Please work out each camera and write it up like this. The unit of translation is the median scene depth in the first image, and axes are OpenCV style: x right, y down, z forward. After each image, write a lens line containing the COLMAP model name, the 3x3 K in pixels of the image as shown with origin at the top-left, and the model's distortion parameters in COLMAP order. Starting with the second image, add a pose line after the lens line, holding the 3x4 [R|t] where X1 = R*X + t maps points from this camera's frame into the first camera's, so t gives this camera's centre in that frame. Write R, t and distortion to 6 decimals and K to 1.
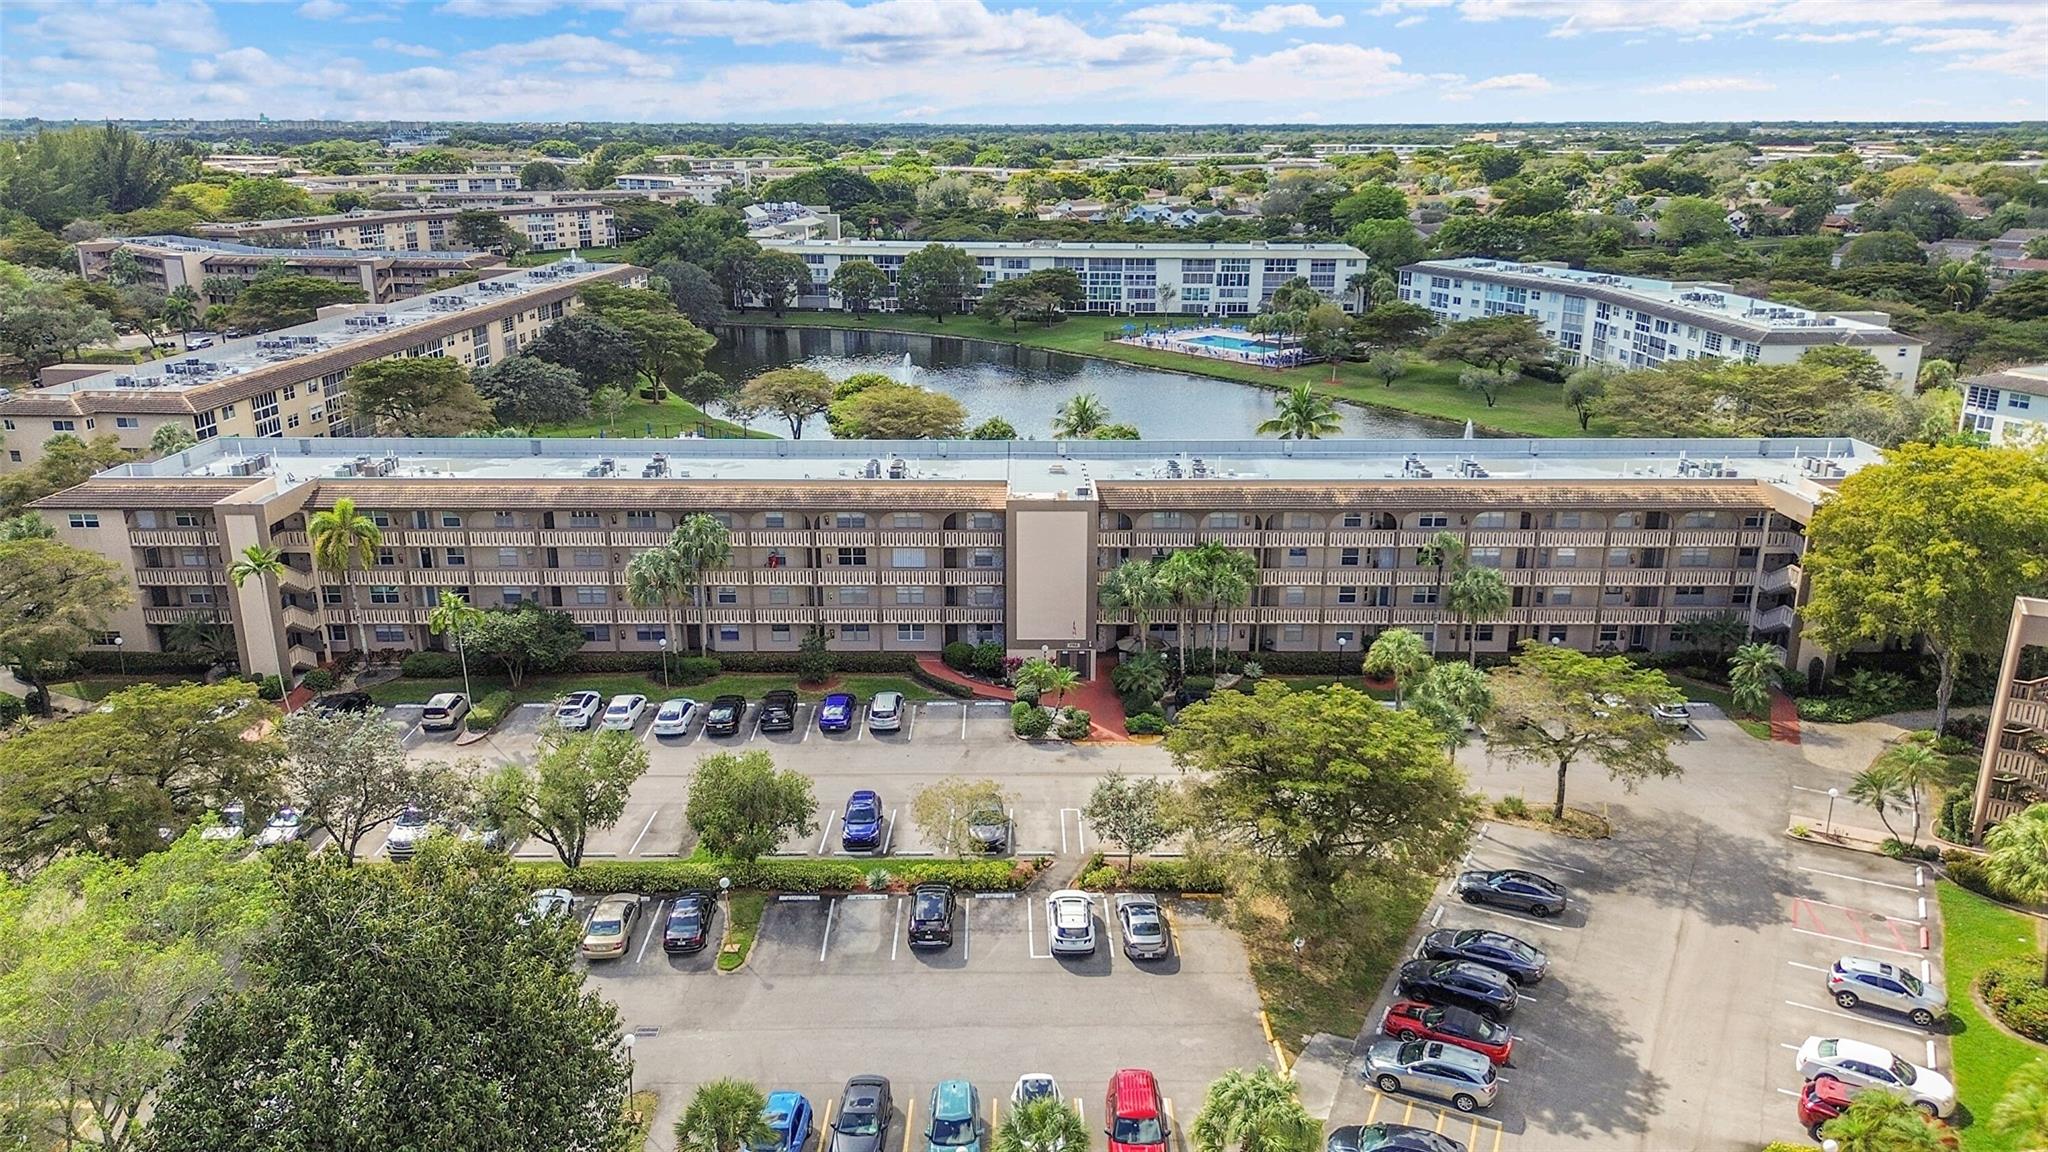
lens RADIAL K [[1449.6, 0, 1025.3], [0, 1449.6, 571.4], [0, 0, 1]] dist [0.011226, -0.001387]
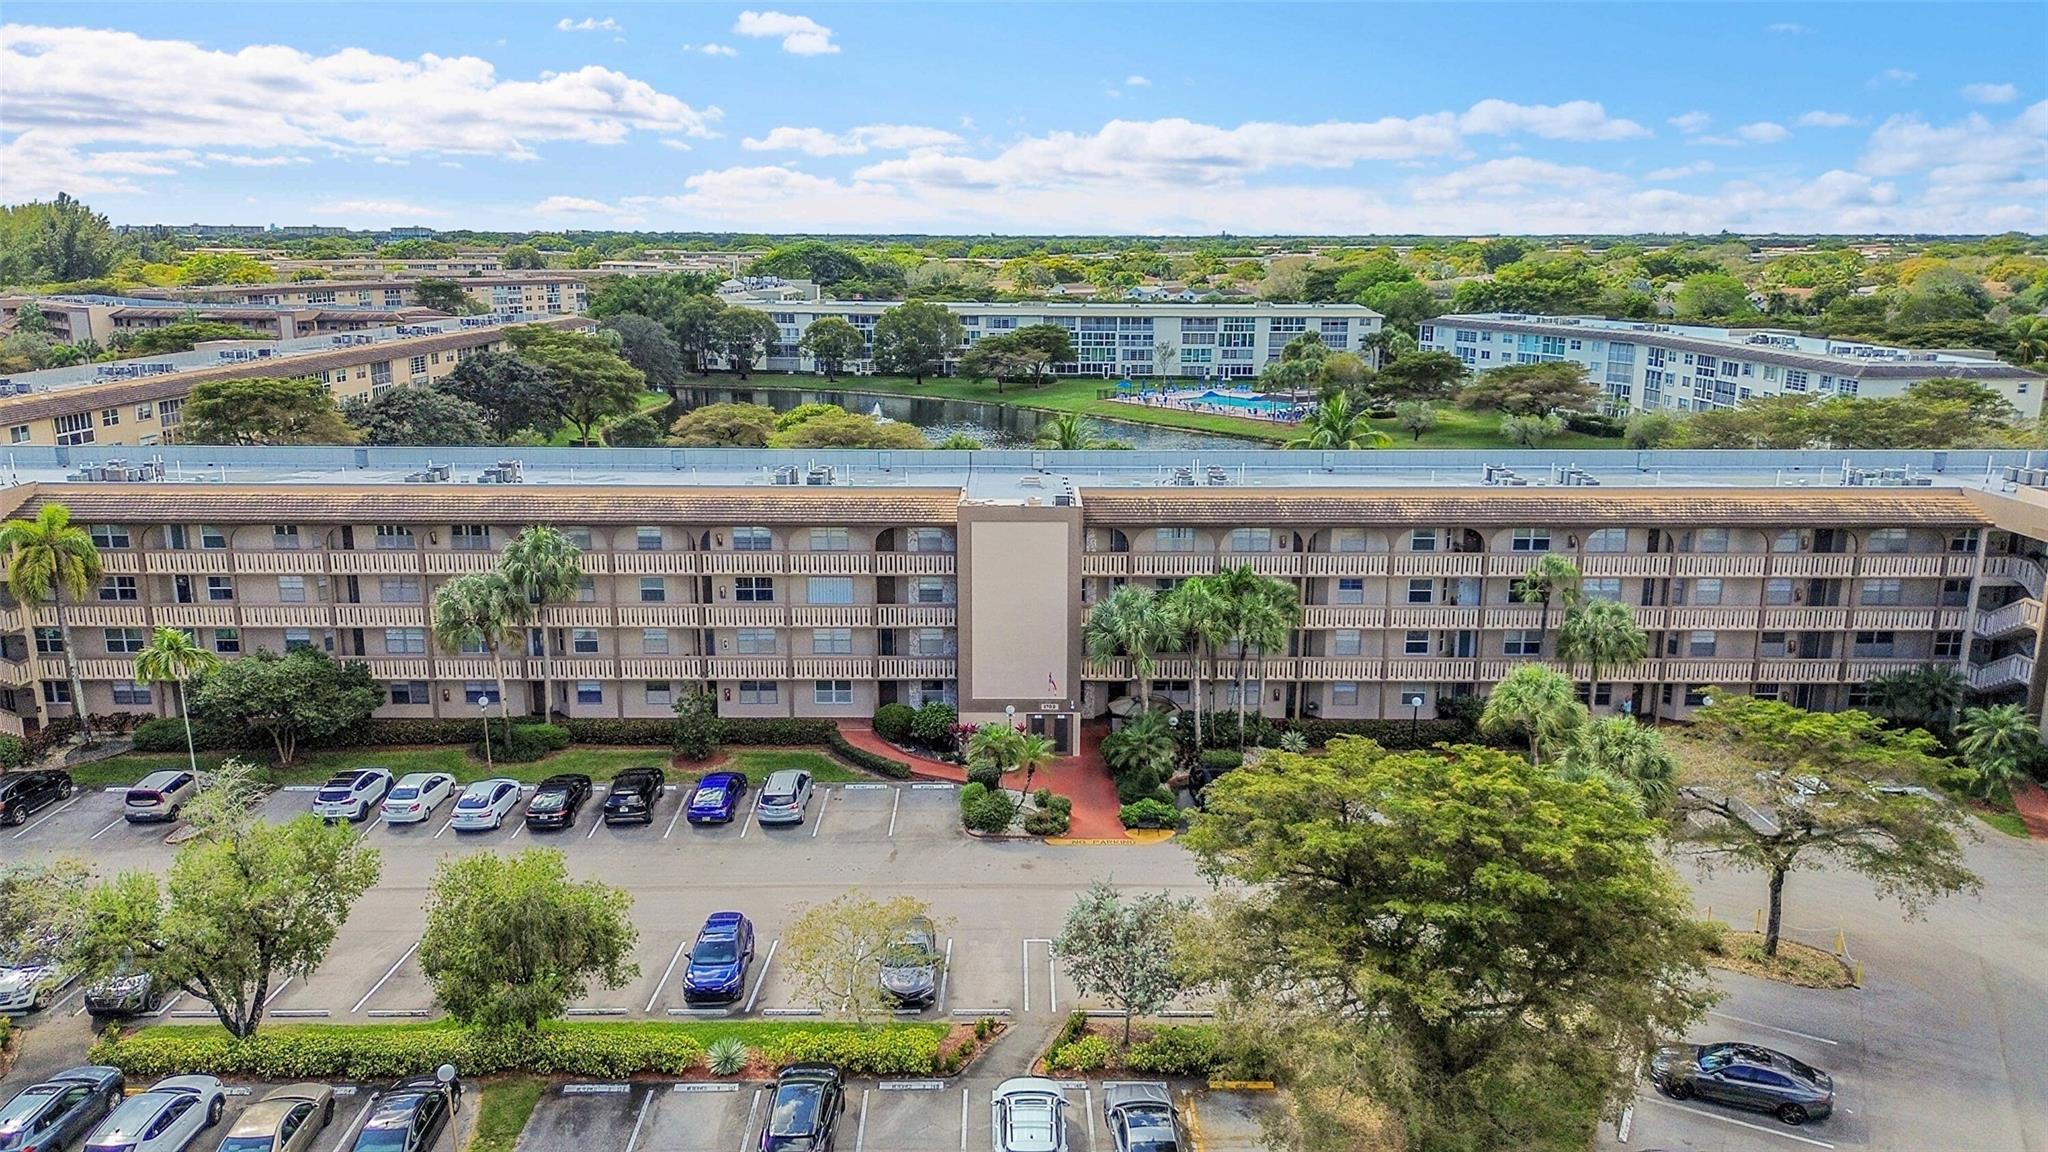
lens RADIAL K [[1449.6, 0, 1025.9], [0, 1449.6, 563.5], [0, 0, 1]] dist [0.011226, -0.001387]
pose [[0.999996, 0.001553, 0.002557, 0.018836], [-0.001352, 0.997021, -0.077123, 0.034121], [-0.002670, 0.077119, 0.997018, 0.255490]]
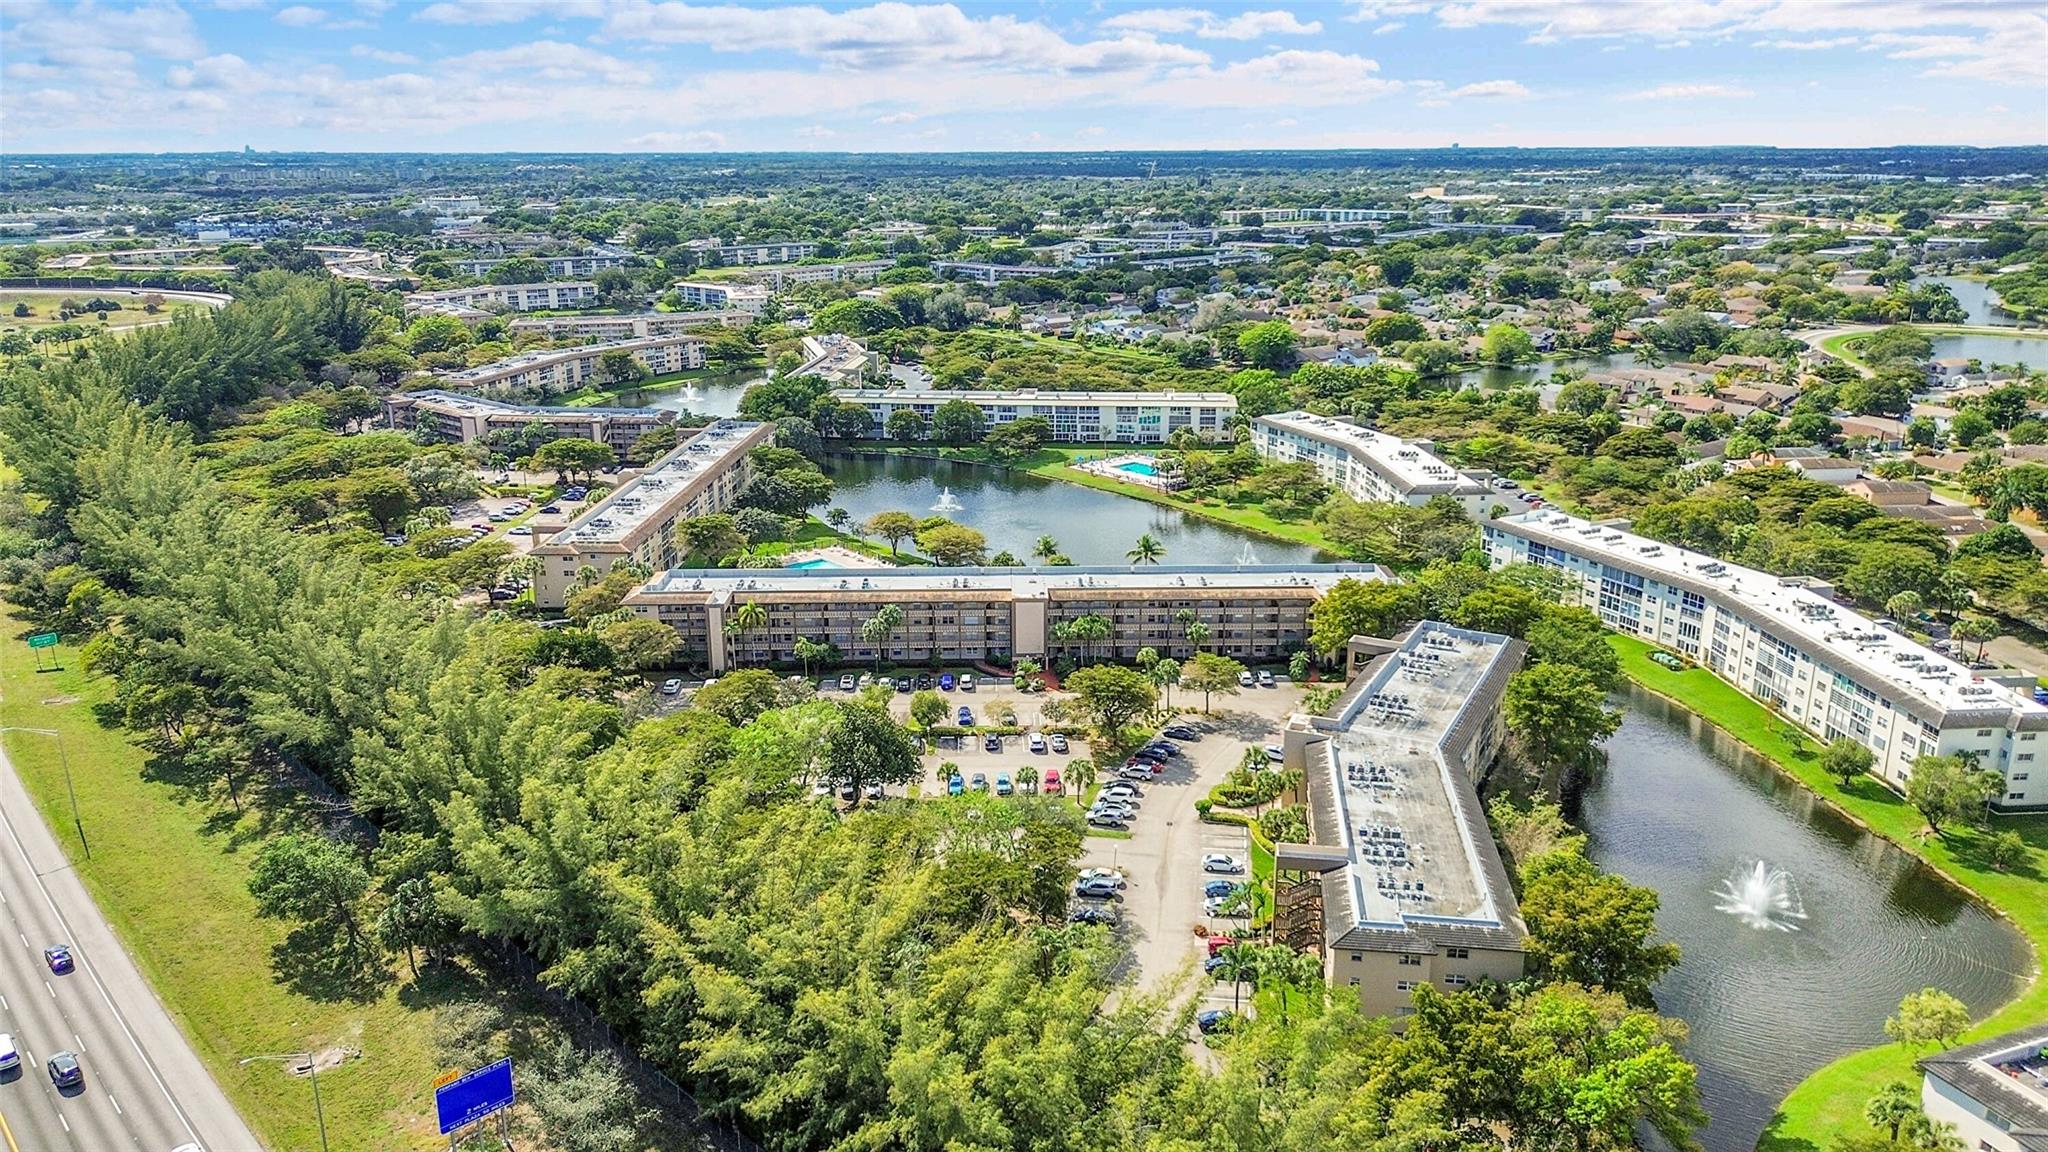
lens RADIAL K [[1448.7, 0, 1028.7], [0, 1448.7, 580.3], [0, 0, 1]] dist [0.031399, -0.004154]
pose [[0.999882, -0.008849, 0.012574, -0.013951], [0.008960, 0.999921, -0.008811, -0.055868], [-0.012495, 0.008923, 0.999882, -1.461198]]
